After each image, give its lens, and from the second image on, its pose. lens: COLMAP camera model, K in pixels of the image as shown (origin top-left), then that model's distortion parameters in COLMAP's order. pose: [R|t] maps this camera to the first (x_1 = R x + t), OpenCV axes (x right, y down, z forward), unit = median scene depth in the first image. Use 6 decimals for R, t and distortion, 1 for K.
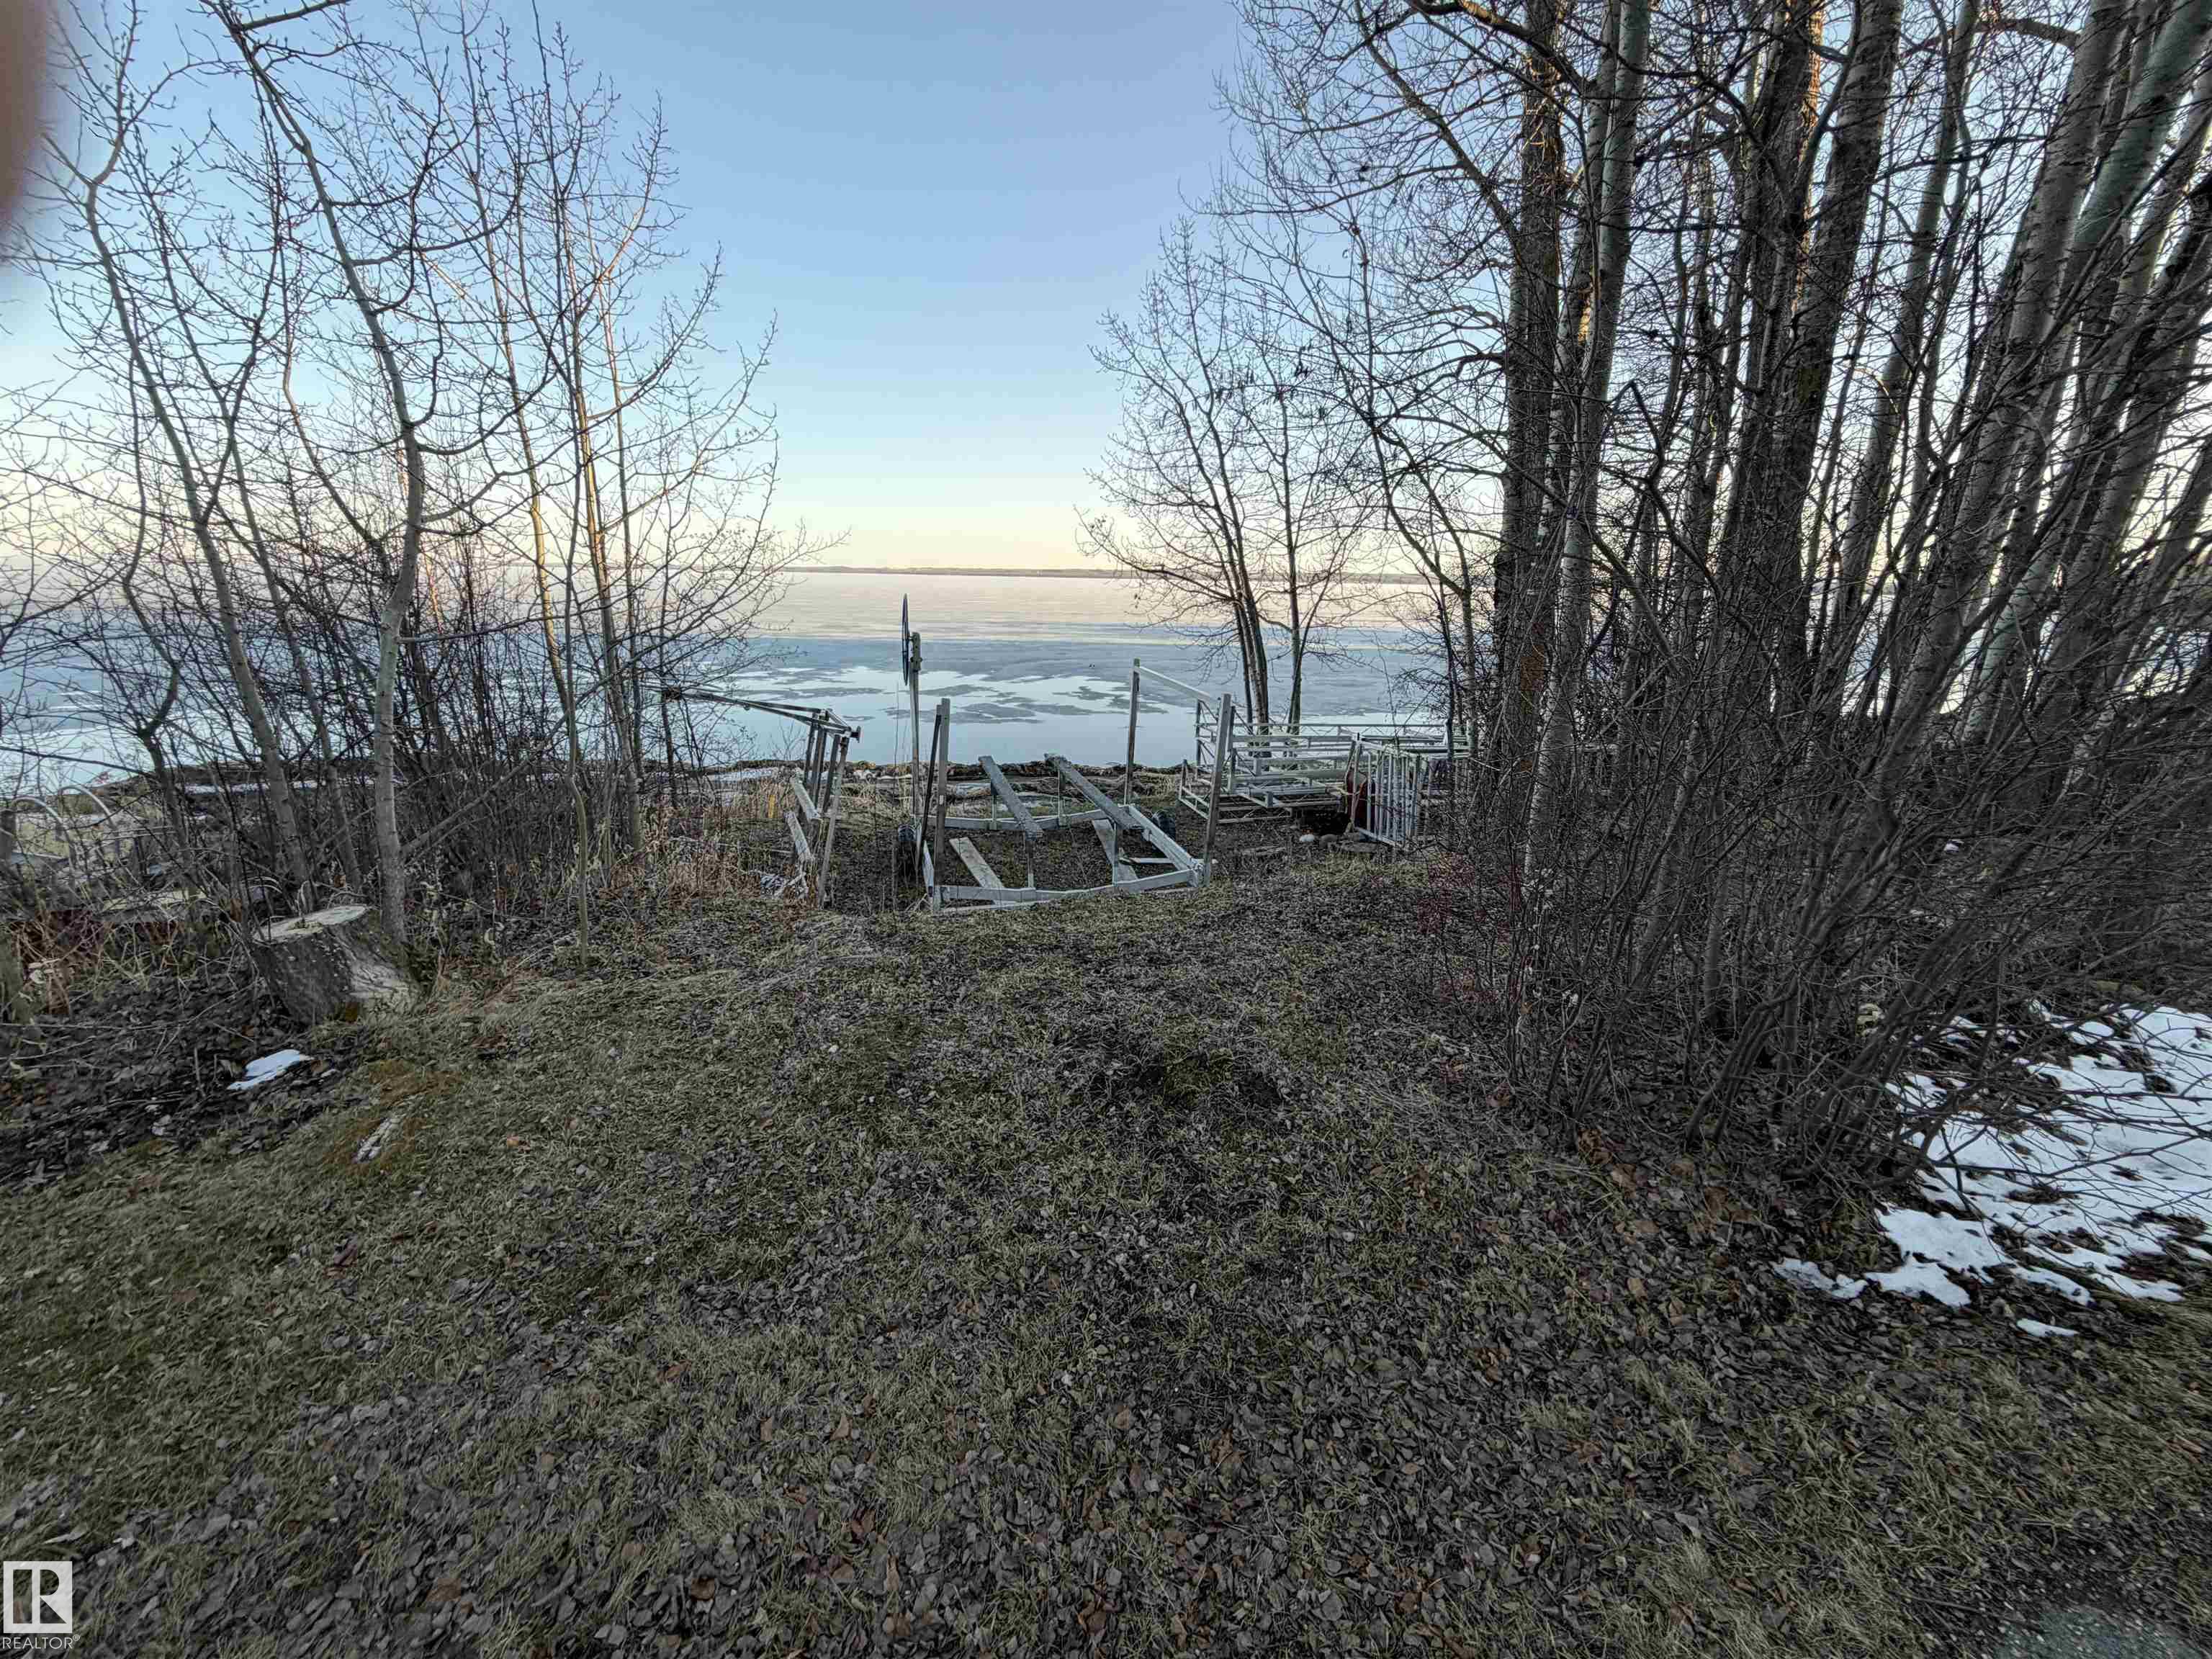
lens RADIAL K [[878.8, 0, 1106.9], [0, 878.8, 828.1], [0, 0, 1]] dist [-0.000167, 0.000339]
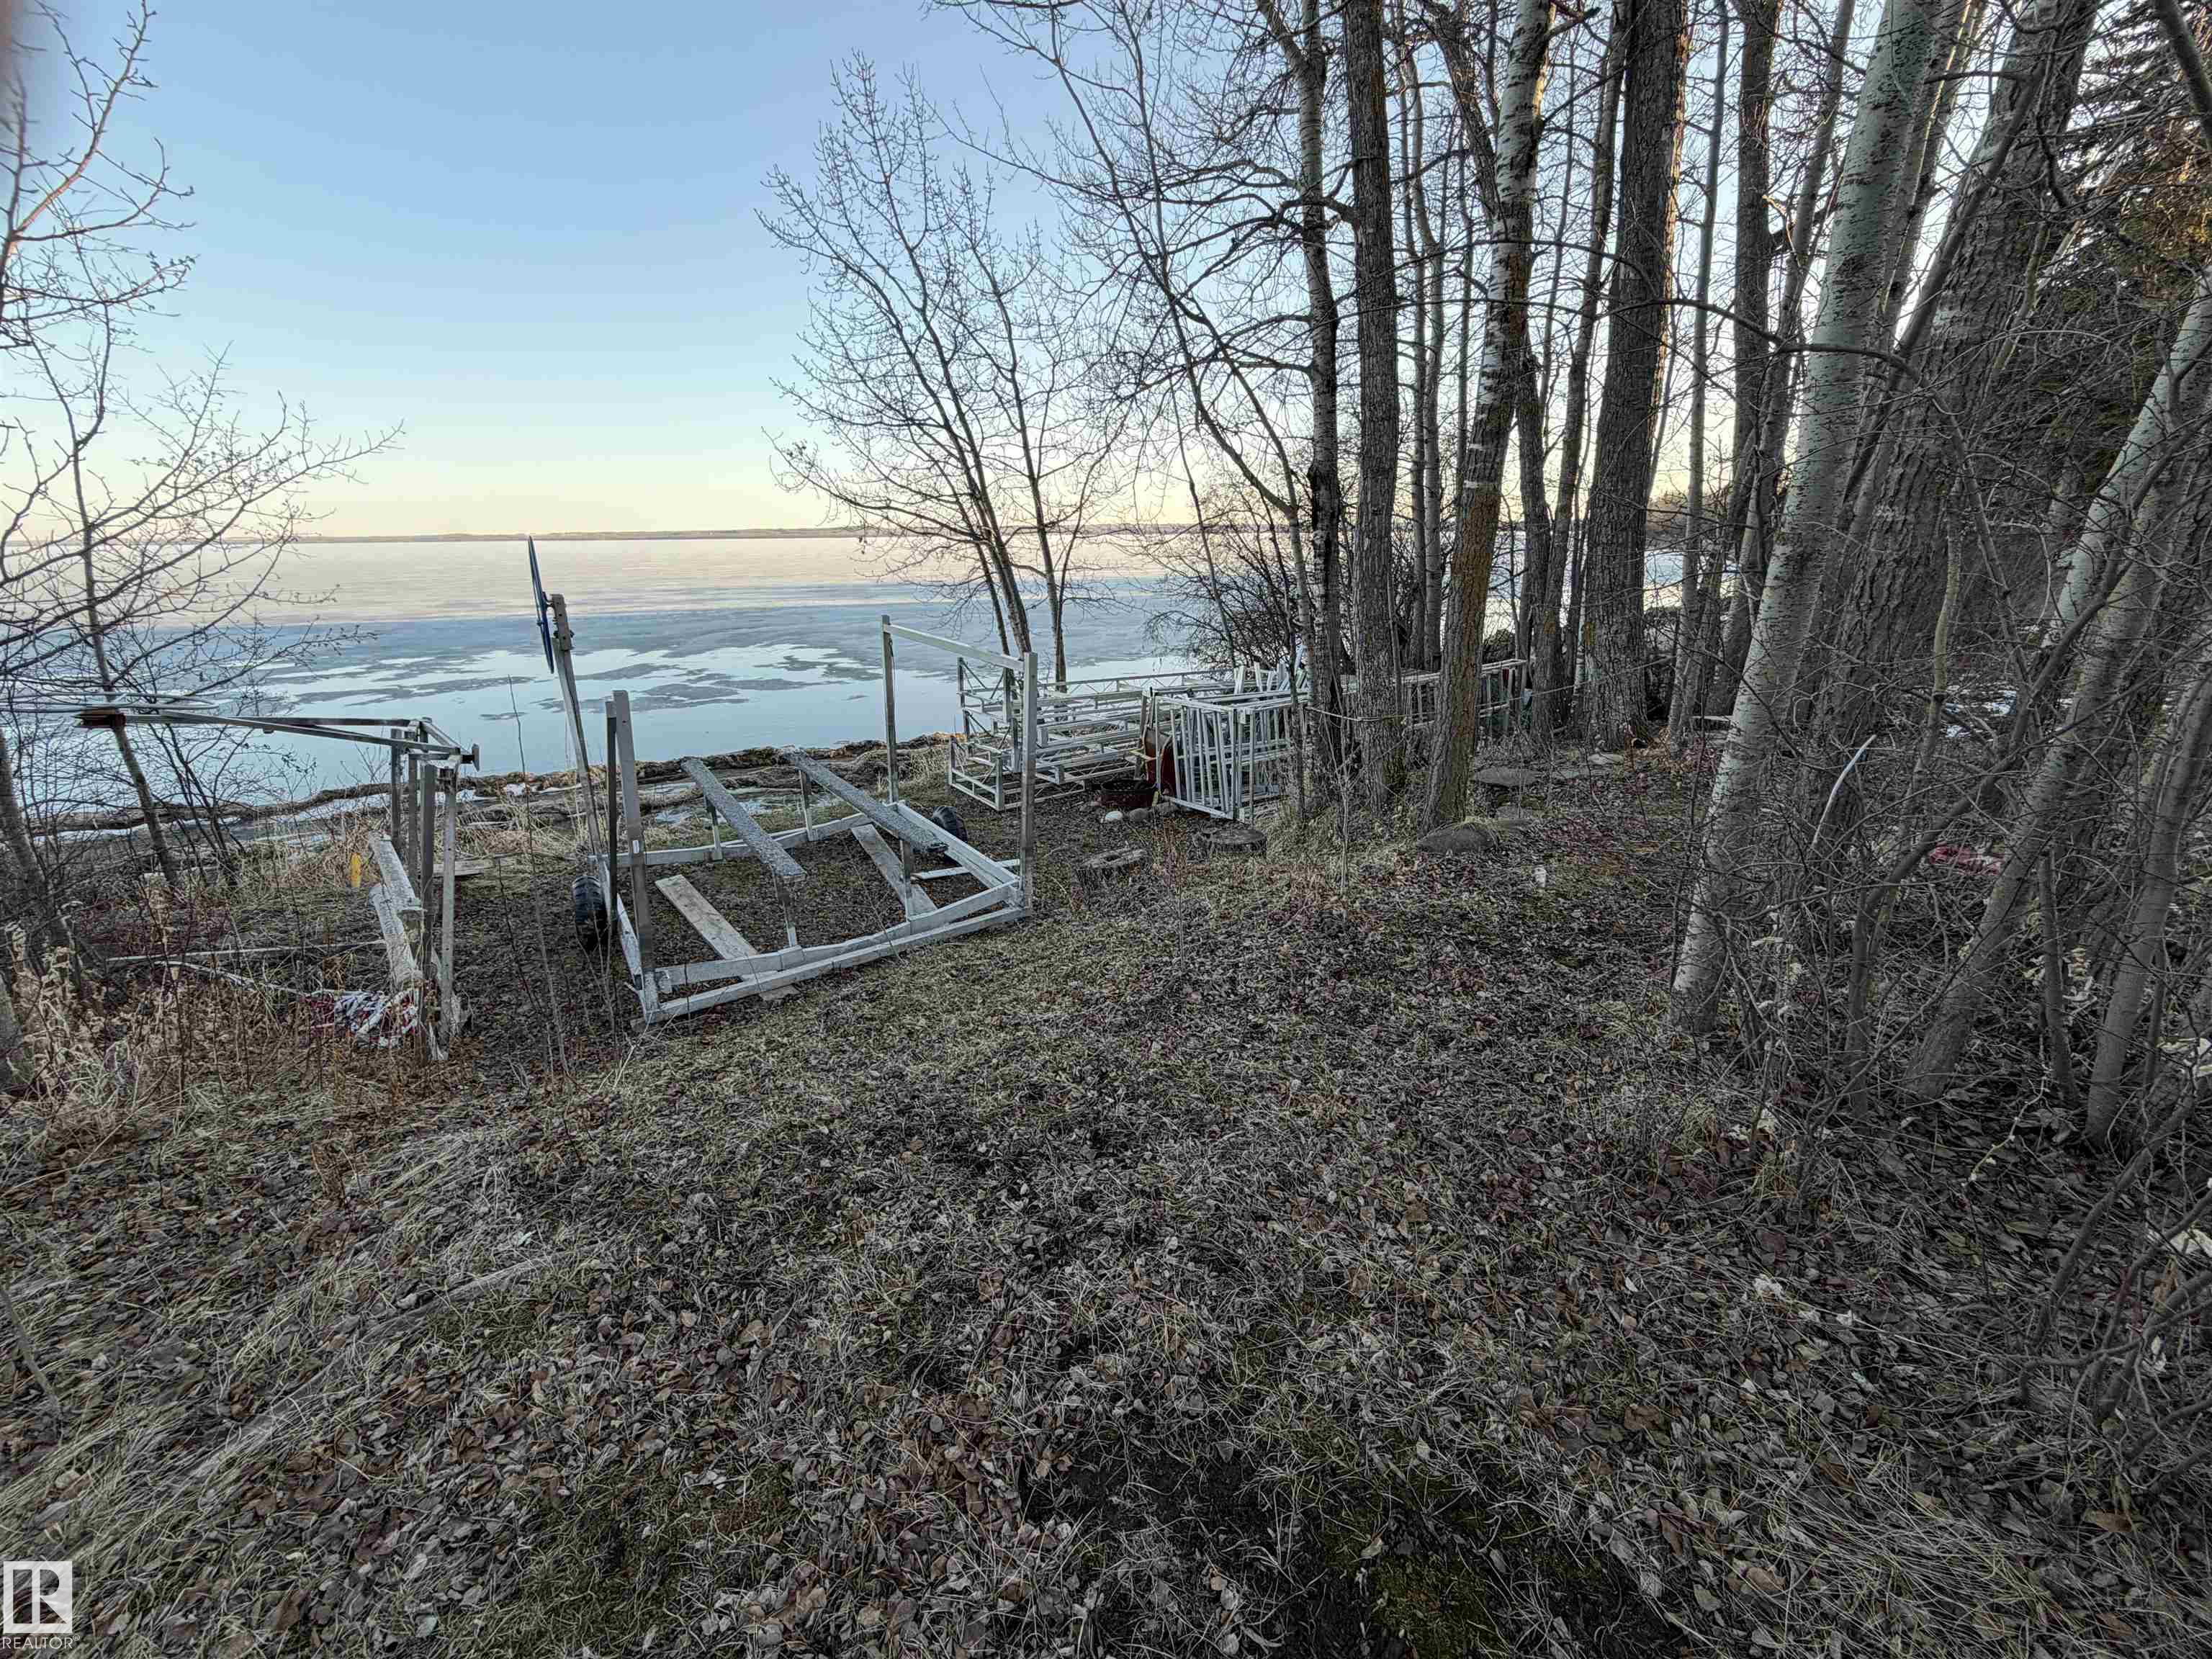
lens RADIAL K [[878.8, 0, 1103.6], [0, 878.8, 832.2], [0, 0, 1]] dist [-0.000167, 0.000339]
pose [[0.947102, -0.130563, 0.293174, -0.028079], [0.115319, 0.990945, 0.068771, -0.026912], [-0.299498, -0.031325, 0.953582, 0.155459]]
